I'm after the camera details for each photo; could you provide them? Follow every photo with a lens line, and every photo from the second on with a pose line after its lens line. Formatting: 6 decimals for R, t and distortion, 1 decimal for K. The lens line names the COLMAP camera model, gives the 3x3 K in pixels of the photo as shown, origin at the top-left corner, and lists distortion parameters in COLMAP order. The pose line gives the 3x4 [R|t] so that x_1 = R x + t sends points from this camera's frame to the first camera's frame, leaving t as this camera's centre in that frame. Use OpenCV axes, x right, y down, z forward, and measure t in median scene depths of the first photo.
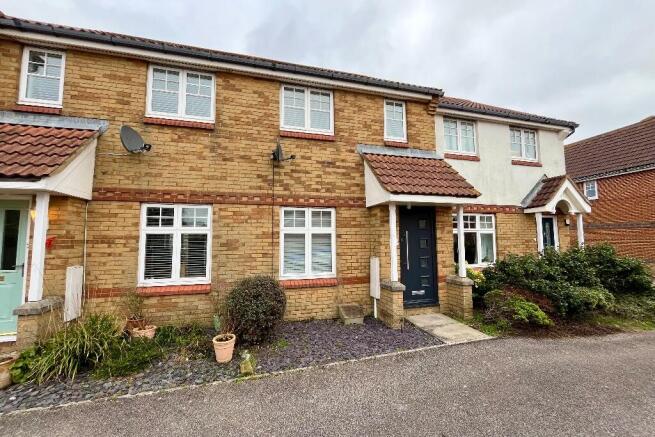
lens RADIAL K [[266.4, 0, 324.6], [0, 266.4, 217.0], [0, 0, 1]] dist [-0.004205, -0.001029]
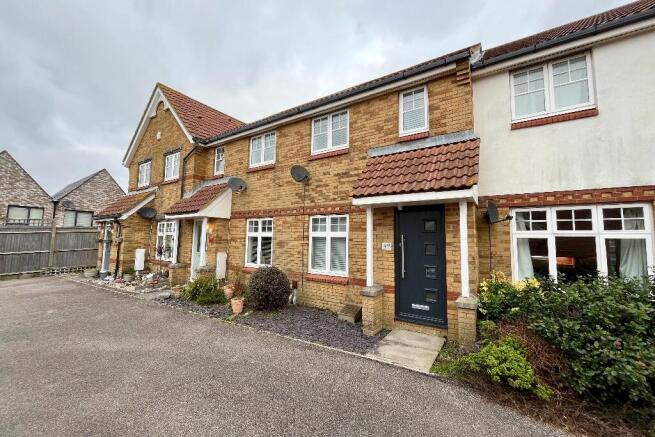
lens RADIAL K [[266.4, 0, 330.7], [0, 266.4, 217.5], [0, 0, 1]] dist [-0.004205, -0.001029]
pose [[0.653323, -0.050069, -0.755422, 0.830552], [0.039749, 0.998703, -0.031817, 0.014099], [0.756035, -0.009240, 0.654466, 0.228455]]
